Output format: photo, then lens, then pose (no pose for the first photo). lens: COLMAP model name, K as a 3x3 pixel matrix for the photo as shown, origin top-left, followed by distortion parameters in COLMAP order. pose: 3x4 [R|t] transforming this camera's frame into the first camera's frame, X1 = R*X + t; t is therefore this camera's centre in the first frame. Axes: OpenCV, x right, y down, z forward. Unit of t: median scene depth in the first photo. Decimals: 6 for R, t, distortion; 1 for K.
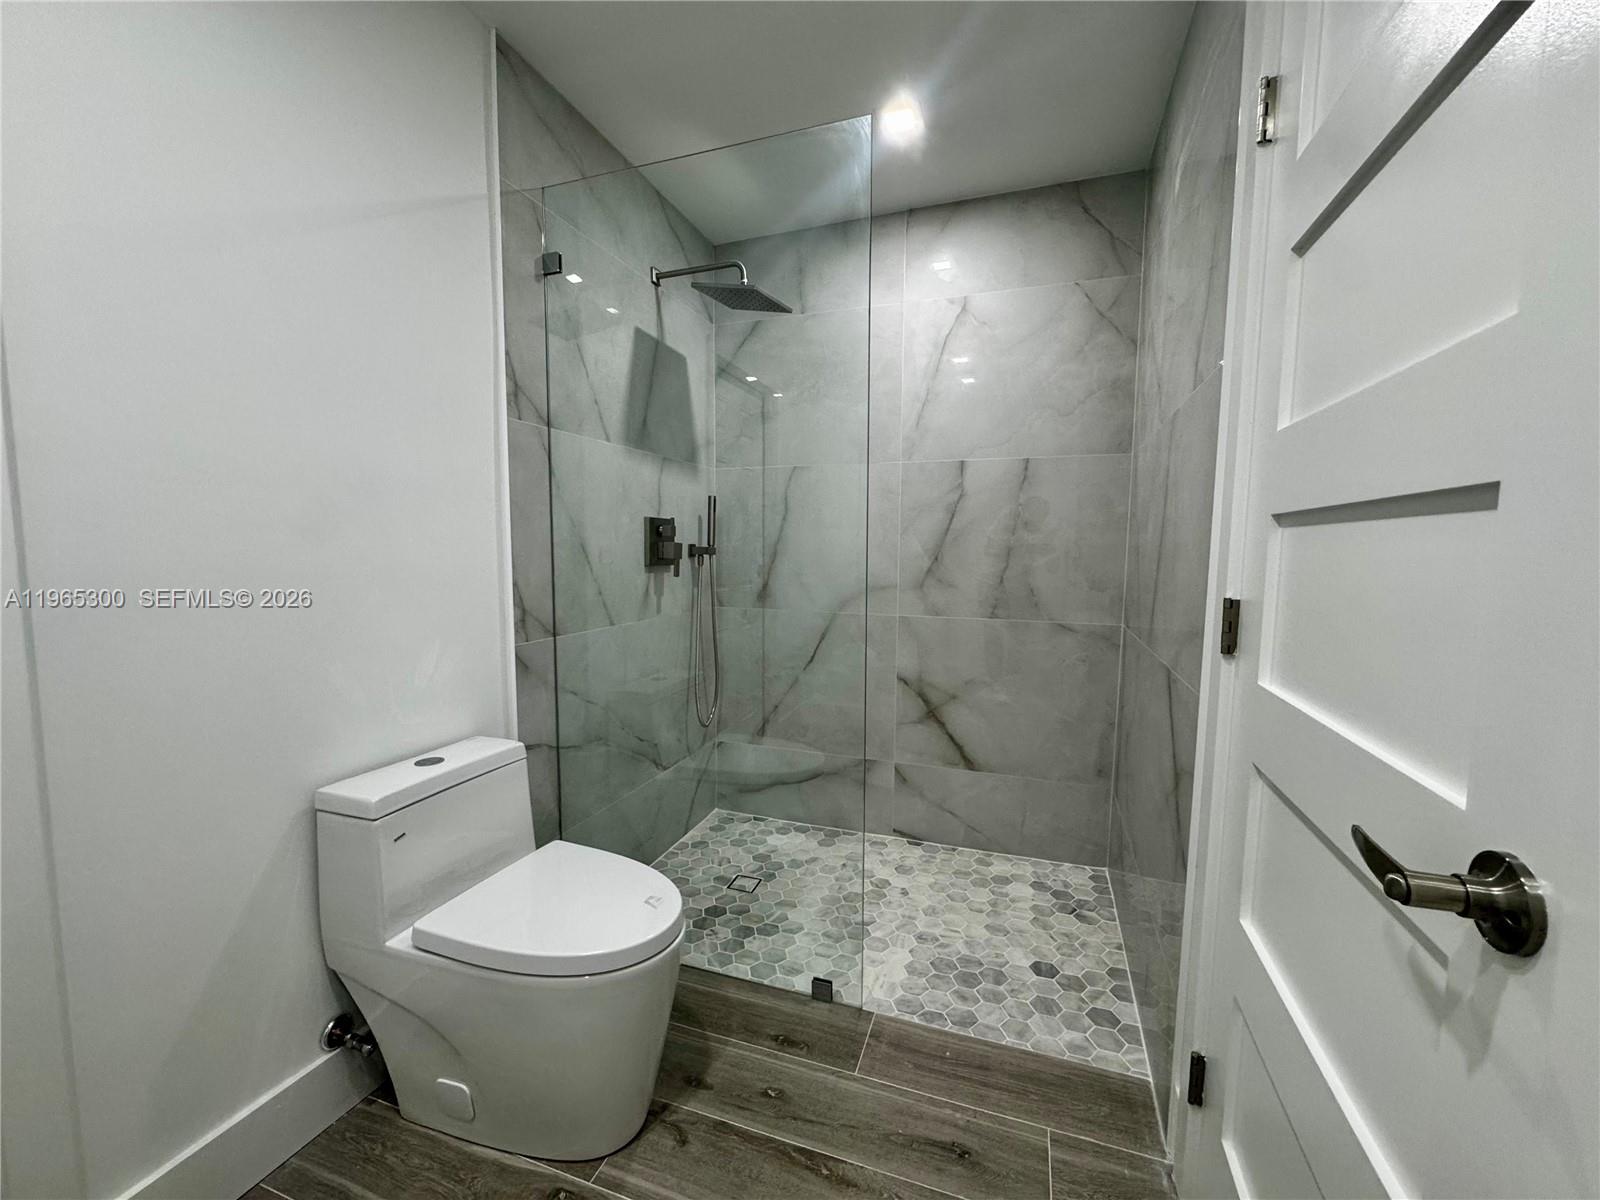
lens RADIAL K [[638.4, 0, 799.1], [0, 638.4, 602.9], [0, 0, 1]] dist [-0.000741, -0.000631]
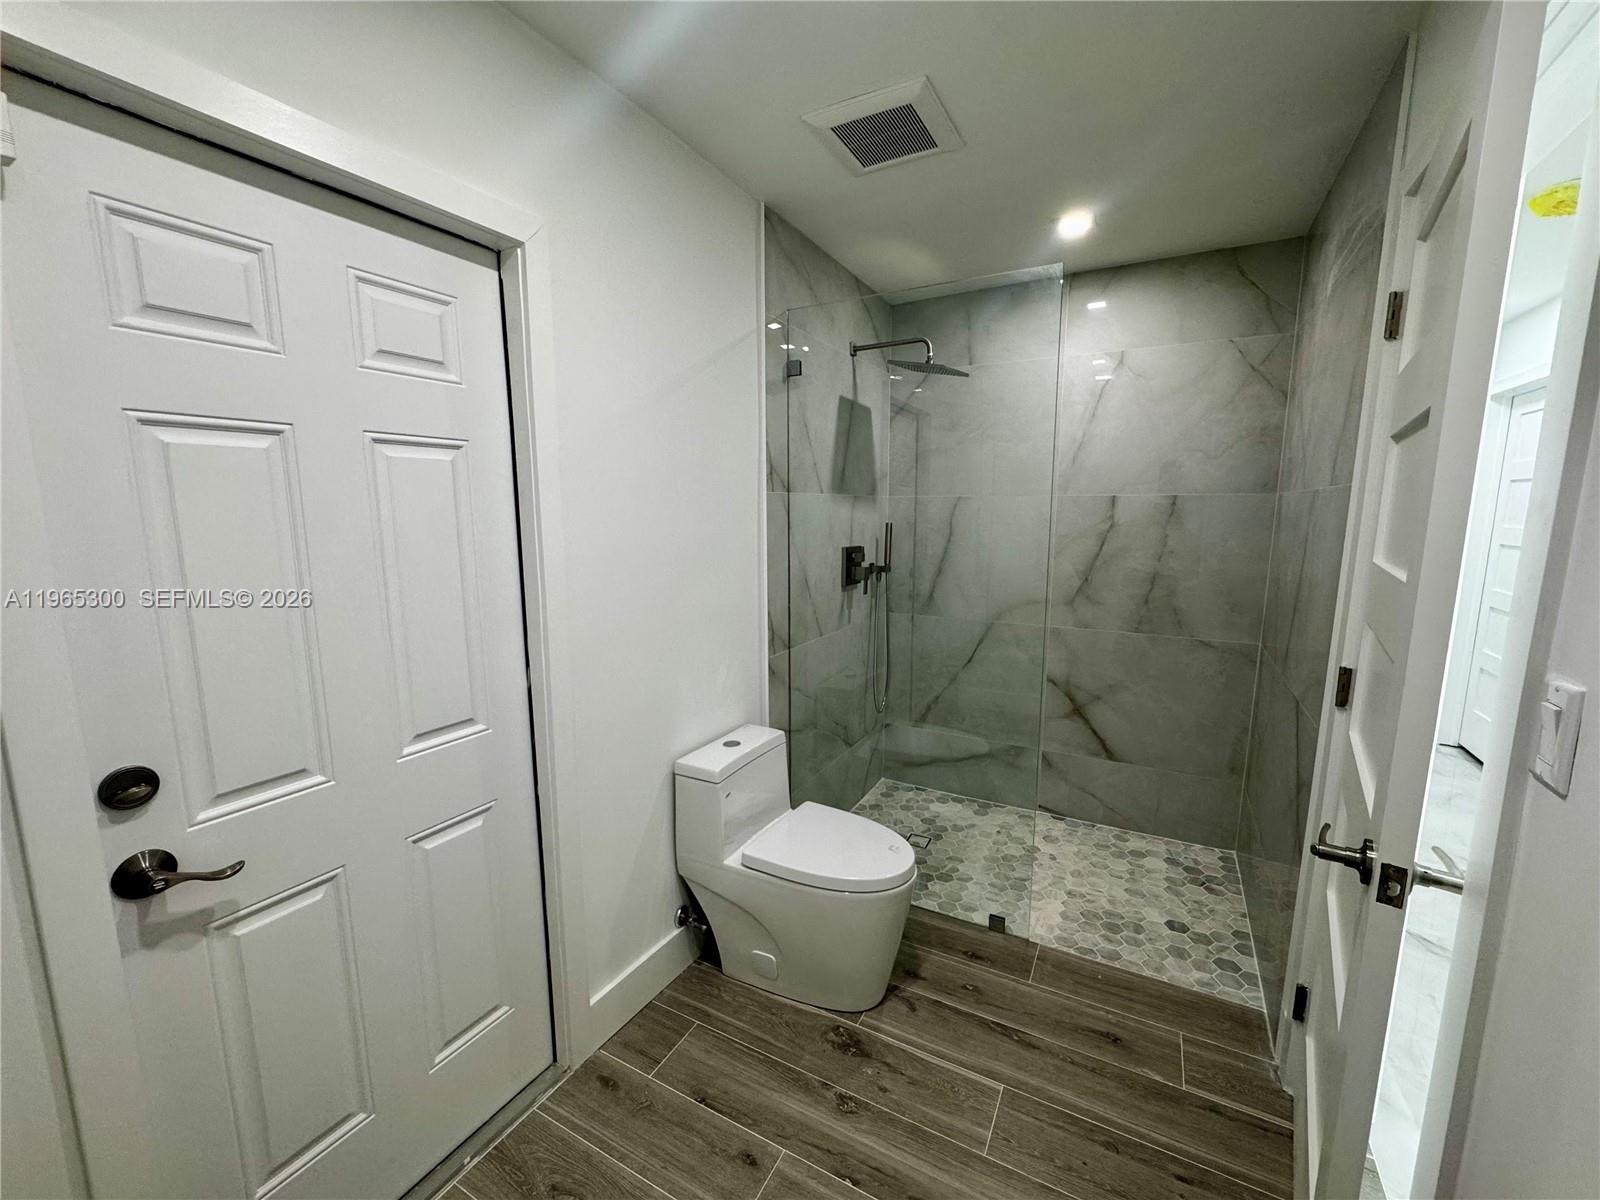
lens RADIAL K [[638.4, 0, 799.9], [0, 638.4, 602.1], [0, 0, 1]] dist [-0.000741, -0.000631]
pose [[0.987141, 0.016842, -0.158960, -0.138267], [-0.007461, 0.998205, 0.059425, -0.113083], [0.159675, -0.057475, 0.985495, -0.275687]]
